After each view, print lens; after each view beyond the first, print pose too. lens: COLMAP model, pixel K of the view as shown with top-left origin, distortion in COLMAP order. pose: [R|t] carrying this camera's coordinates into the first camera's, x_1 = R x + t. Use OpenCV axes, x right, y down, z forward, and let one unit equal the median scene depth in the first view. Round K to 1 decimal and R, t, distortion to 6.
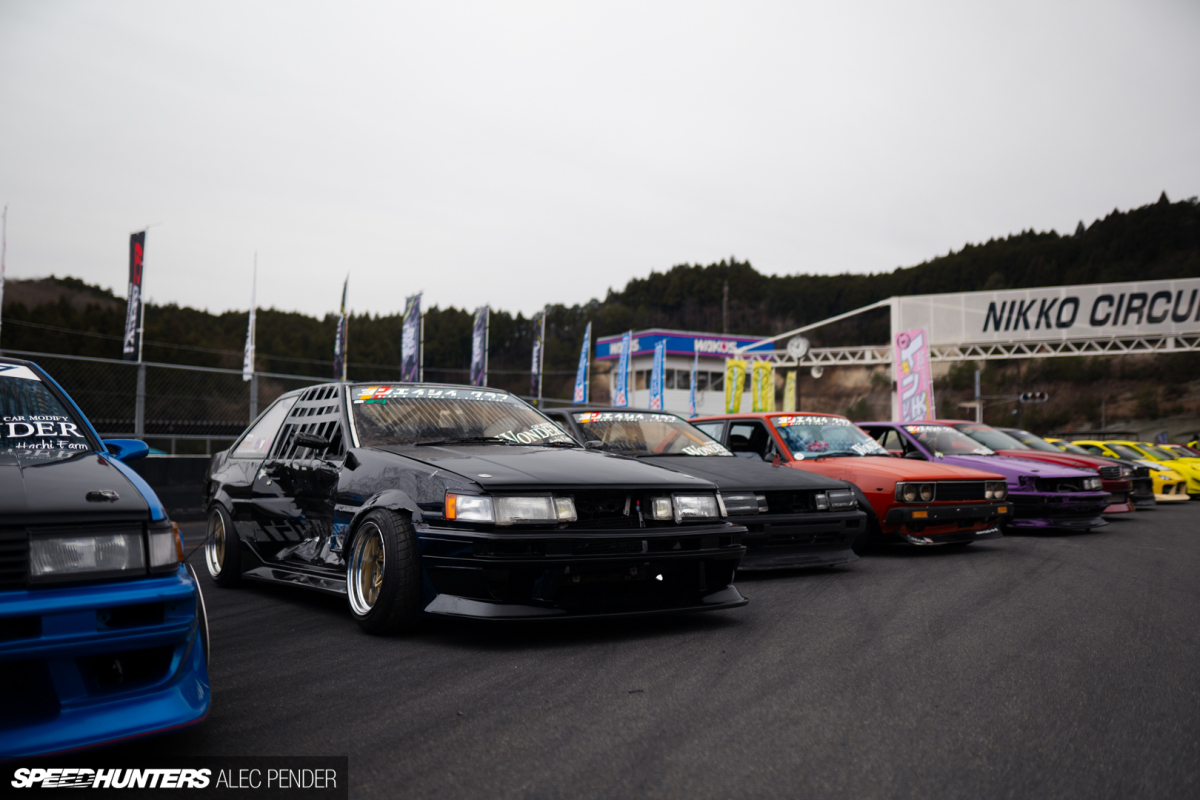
lens RADIAL K [[1146.7, 0, 596.3], [0, 1146.7, 404.3], [0, 0, 1]] dist [-0.033717, 0.000000]
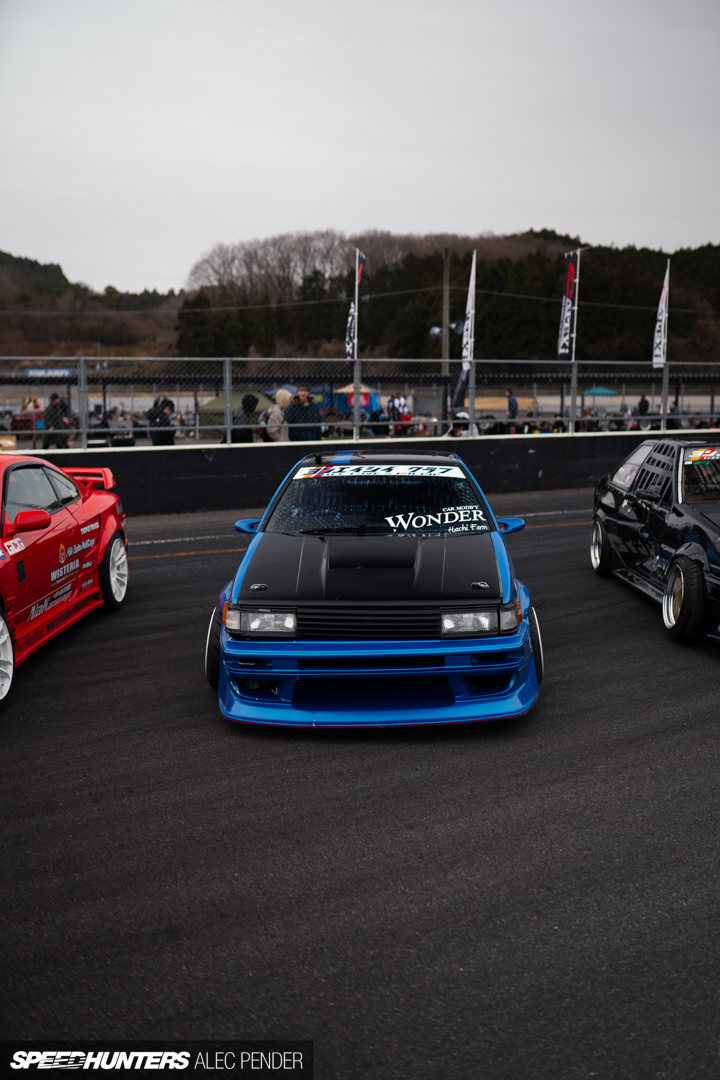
lens RADIAL K [[1032.0, 0, 357.8], [0, 1032.0, 538.3], [0, 0, 1]] dist [-0.033717, 0.000000]
pose [[0.817616, 0.079444, -0.570256, 0.166799], [0.035588, 0.981568, 0.187770, -0.149791], [0.574663, -0.173818, 0.799719, -0.207502]]
